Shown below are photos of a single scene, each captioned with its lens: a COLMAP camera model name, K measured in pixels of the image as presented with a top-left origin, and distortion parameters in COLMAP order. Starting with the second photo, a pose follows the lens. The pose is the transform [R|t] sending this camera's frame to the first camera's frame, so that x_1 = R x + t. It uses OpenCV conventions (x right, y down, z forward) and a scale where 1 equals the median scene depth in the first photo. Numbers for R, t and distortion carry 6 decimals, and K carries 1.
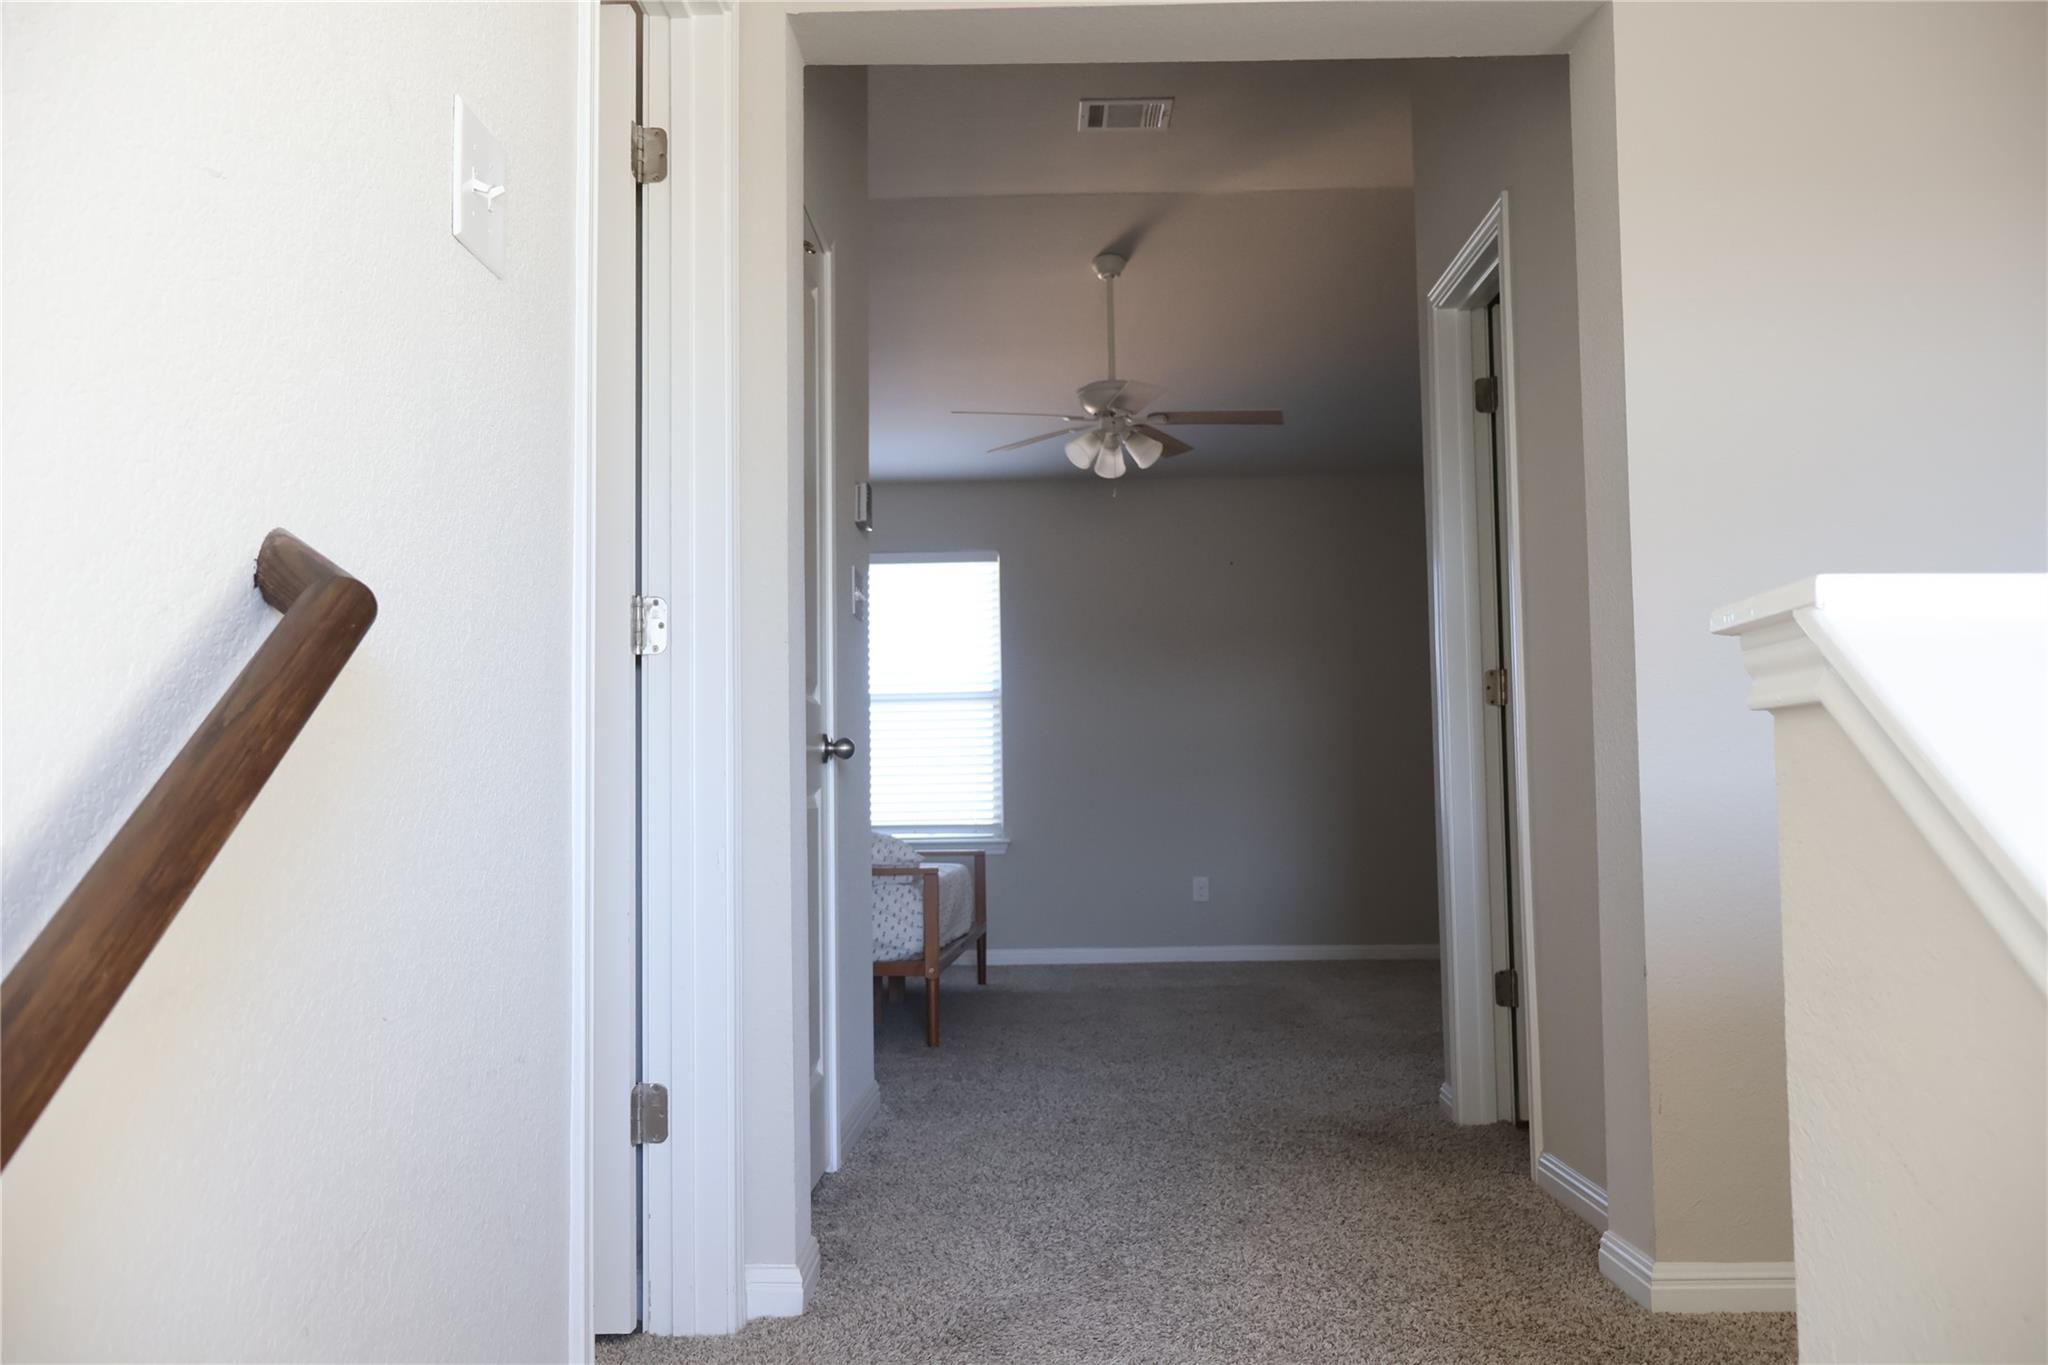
lens RADIAL K [[1701.5, 0, 1022.5], [0, 1701.5, 688.1], [0, 0, 1]] dist [0.013660, -0.009865]
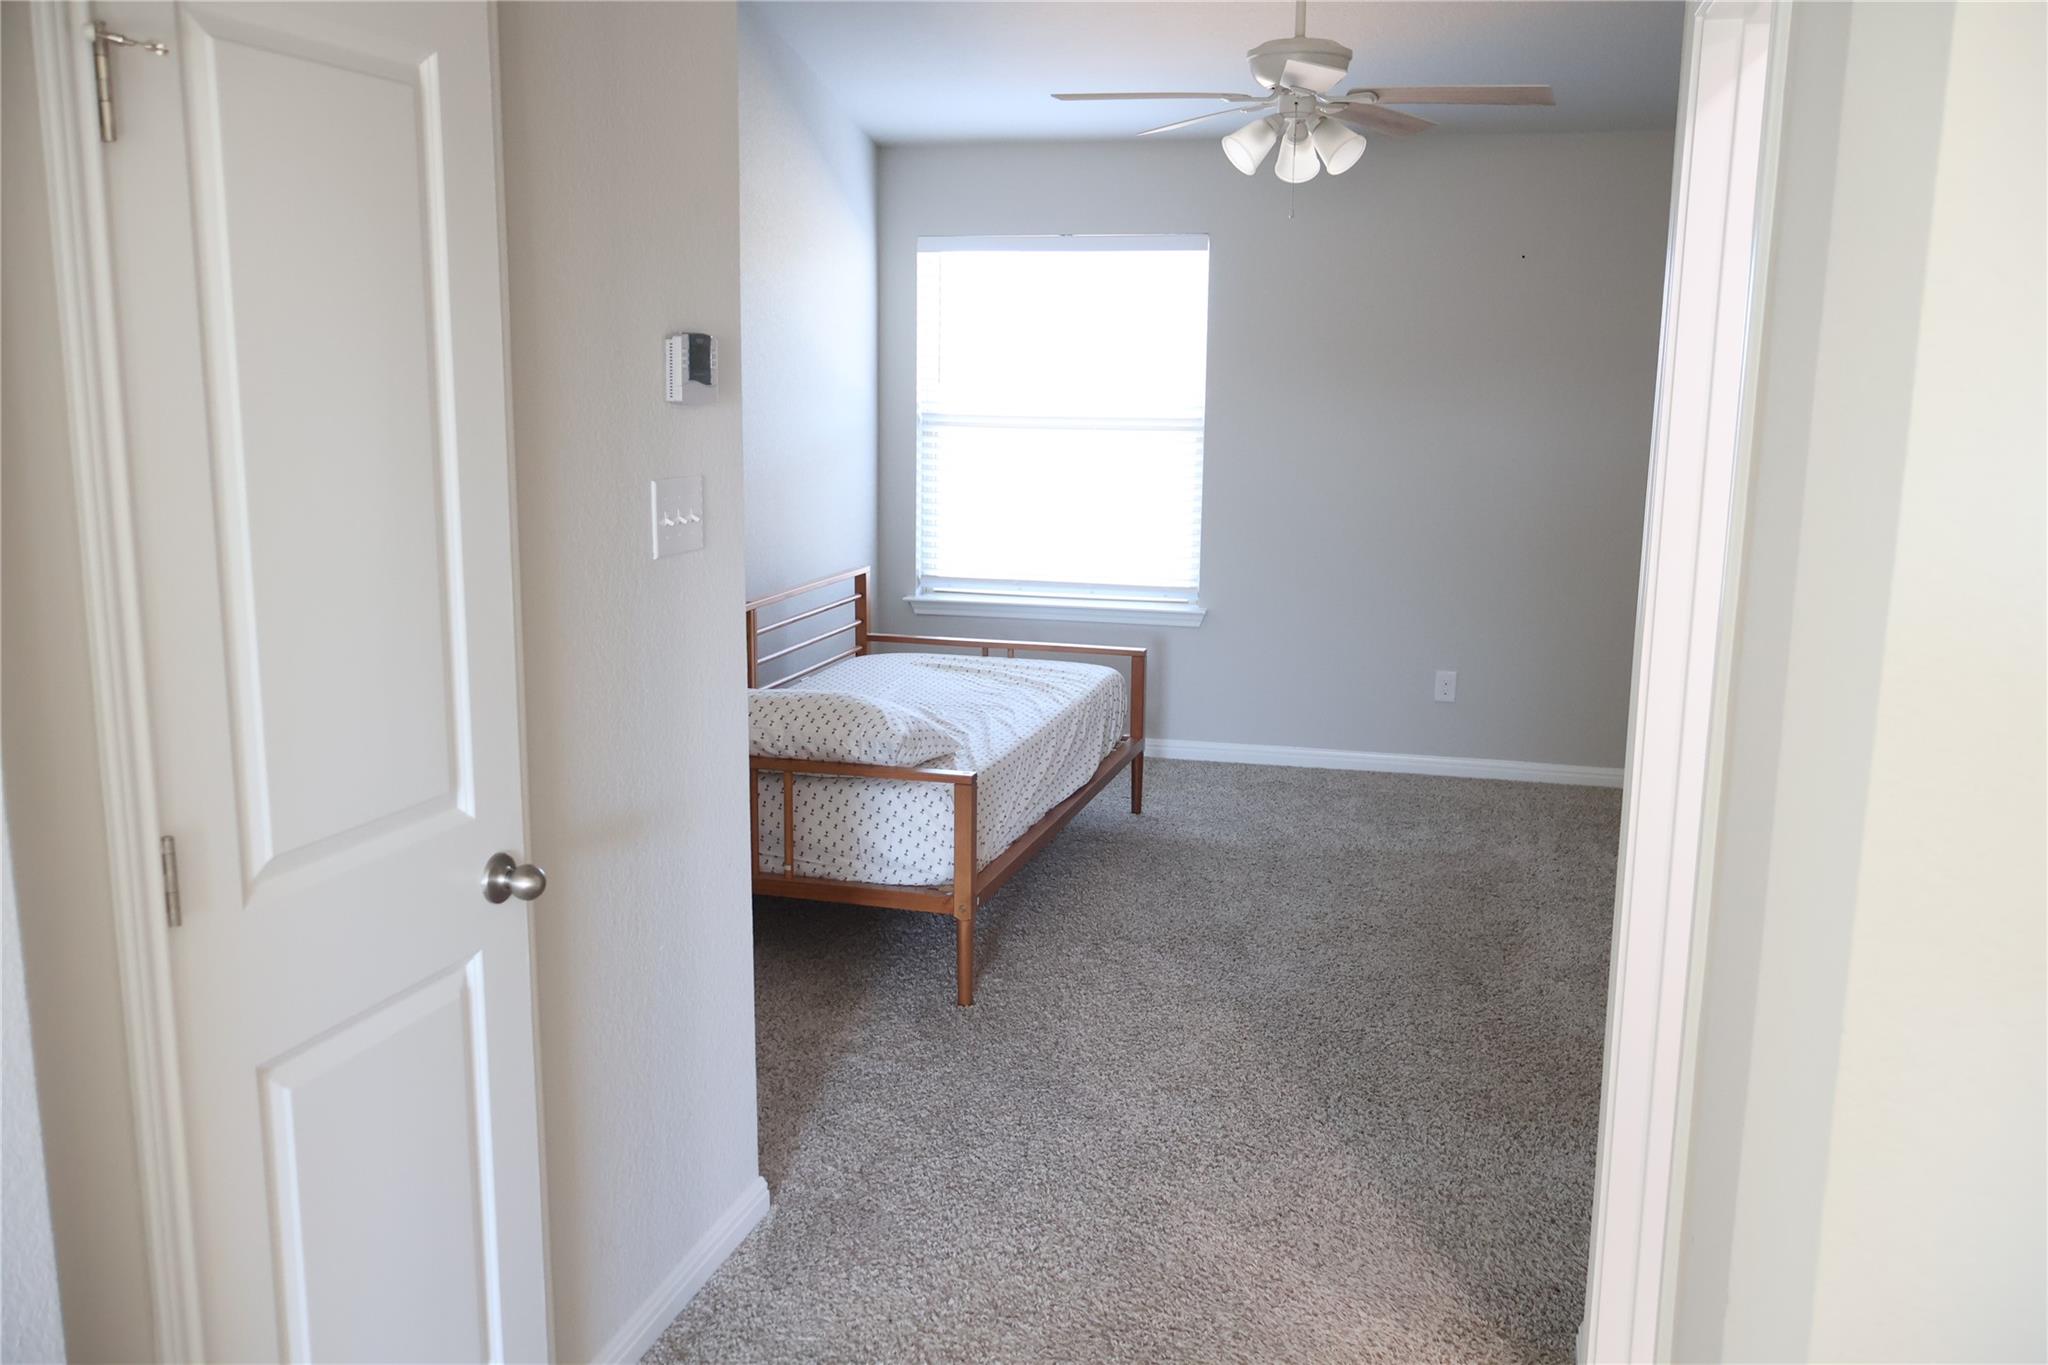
lens RADIAL K [[1701.5, 0, 1026.2], [0, 1701.5, 677.1], [0, 0, 1]] dist [0.013660, -0.009865]
pose [[0.972893, 0.067240, -0.221266, 0.114236], [-0.008853, 0.966924, 0.254911, -0.106841], [0.231088, -0.246042, 0.941309, 0.274881]]
